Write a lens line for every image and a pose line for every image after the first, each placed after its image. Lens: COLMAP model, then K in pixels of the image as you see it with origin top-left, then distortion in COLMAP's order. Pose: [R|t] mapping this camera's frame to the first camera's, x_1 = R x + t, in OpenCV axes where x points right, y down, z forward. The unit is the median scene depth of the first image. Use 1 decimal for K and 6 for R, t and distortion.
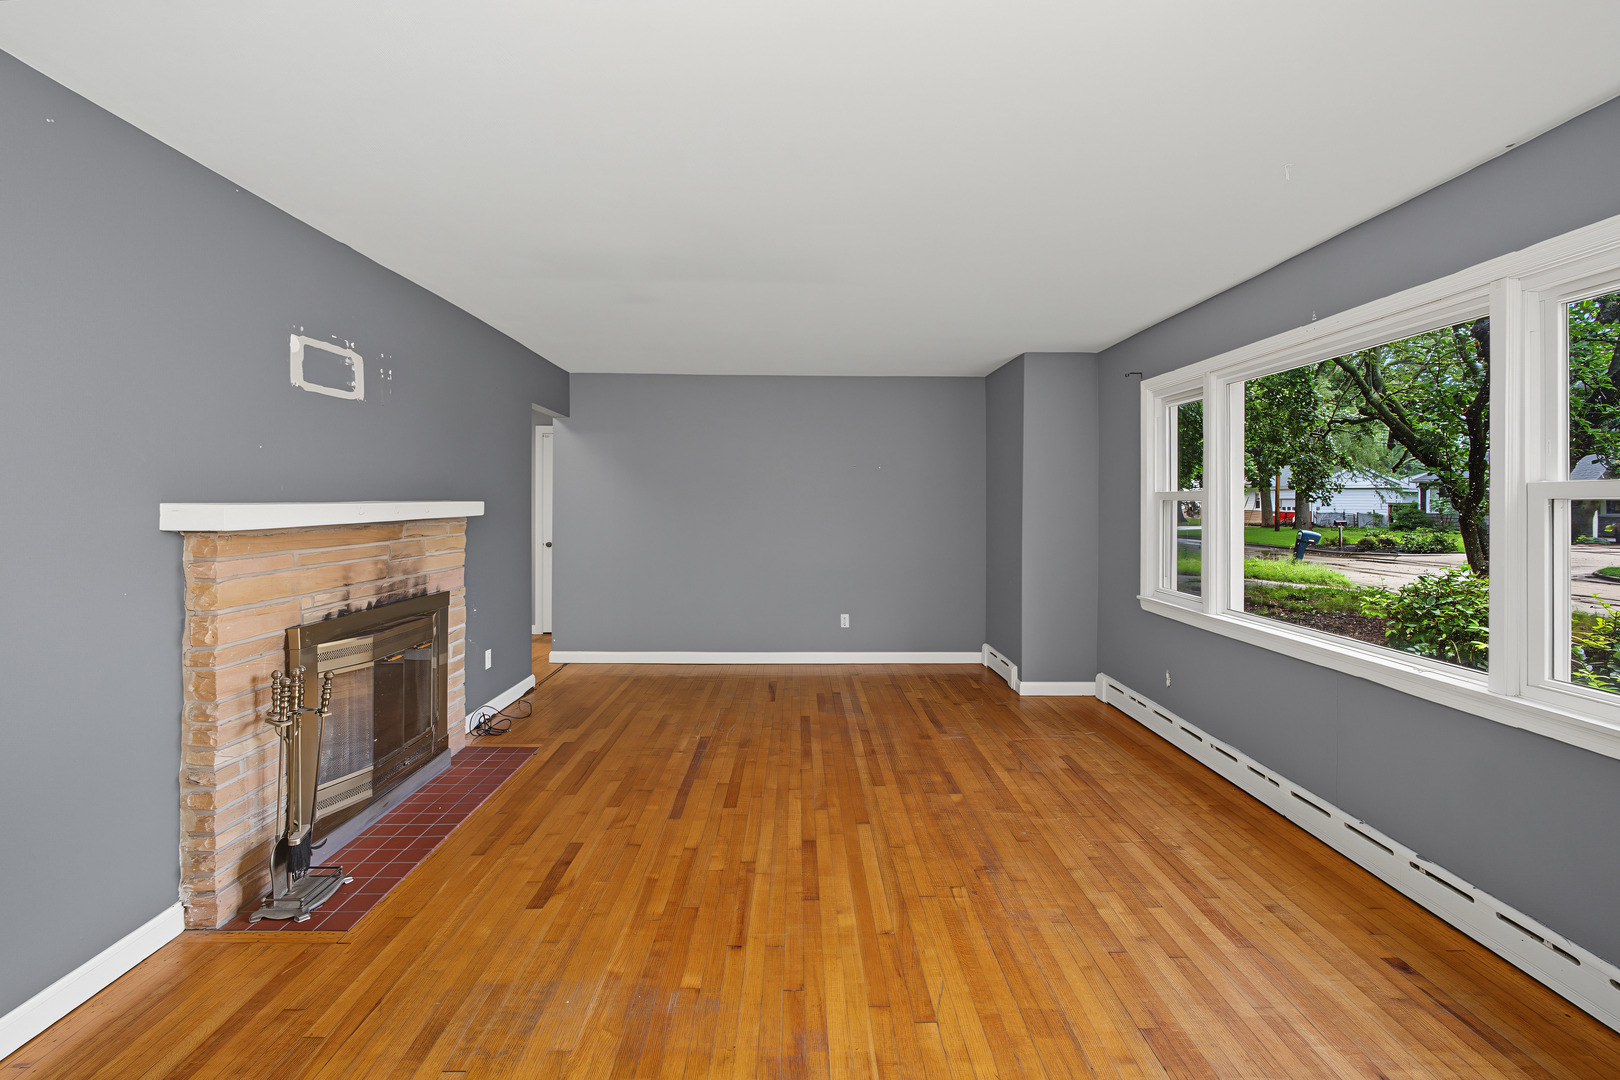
lens RADIAL K [[769.4, 0, 814.7], [0, 769.4, 501.2], [0, 0, 1]] dist [0.000928, 0.000391]
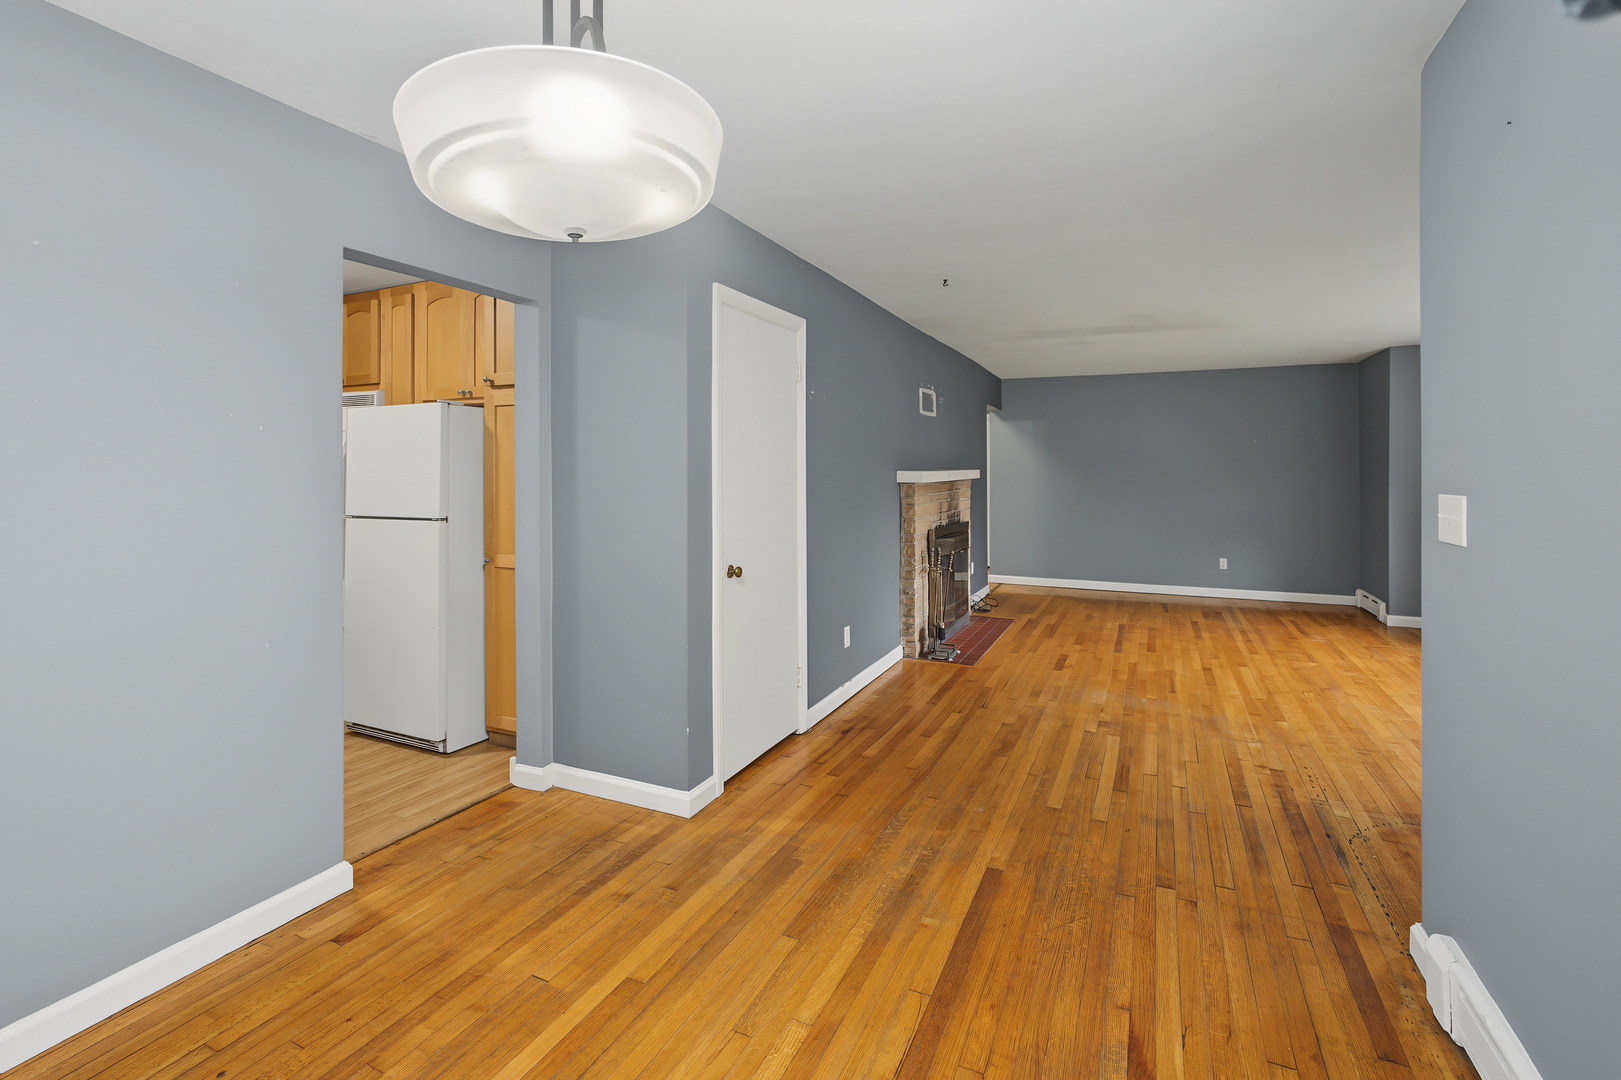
lens RADIAL K [[749.1, 0, 807.8], [0, 749.1, 473.8], [0, 0, 1]] dist [-0.002945, 0.000025]
pose [[0.898176, -0.001438, -0.439633, -0.065909], [0.003391, 0.999988, 0.003658, 0.002230], [0.439622, -0.004776, 0.898170, -0.800476]]
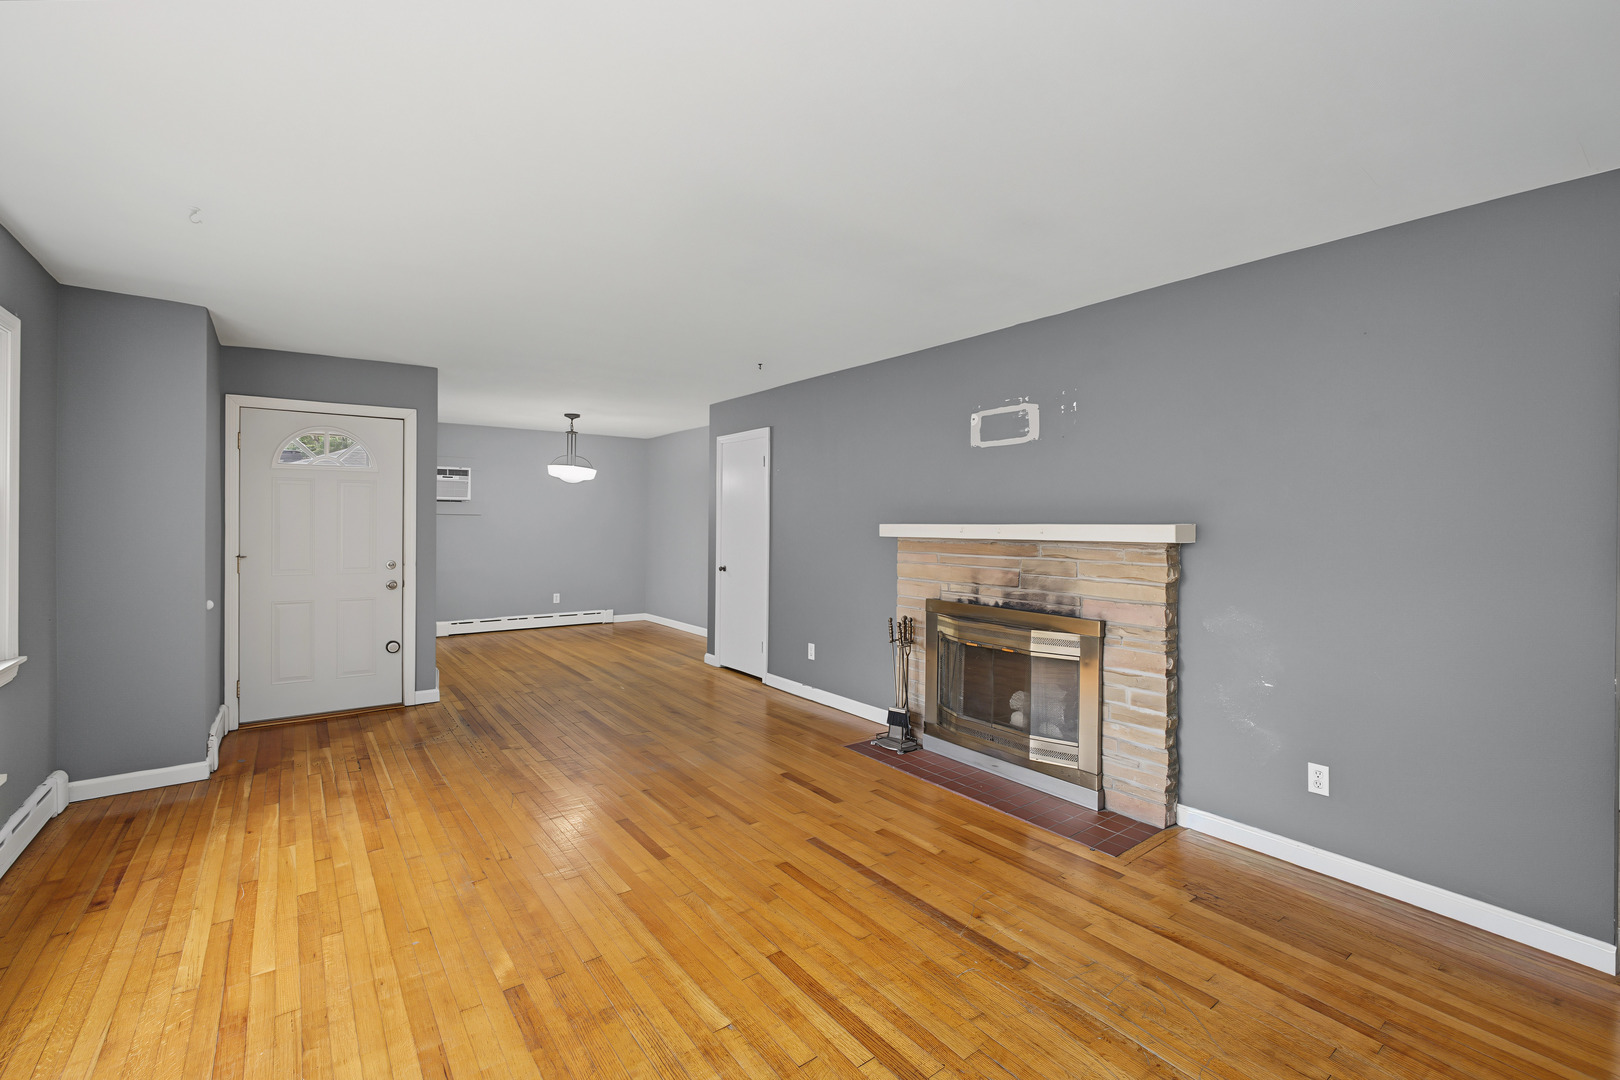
lens RADIAL K [[712.4, 0, 810.3], [0, 712.4, 520.6], [0, 0, 1]] dist [-0.000473, 0.000682]
pose [[-0.818432, -0.011403, -0.574490, 0.349258], [-0.011669, 0.999927, -0.003224, 0.003394], [0.574484, 0.004065, -0.818505, 1.742102]]
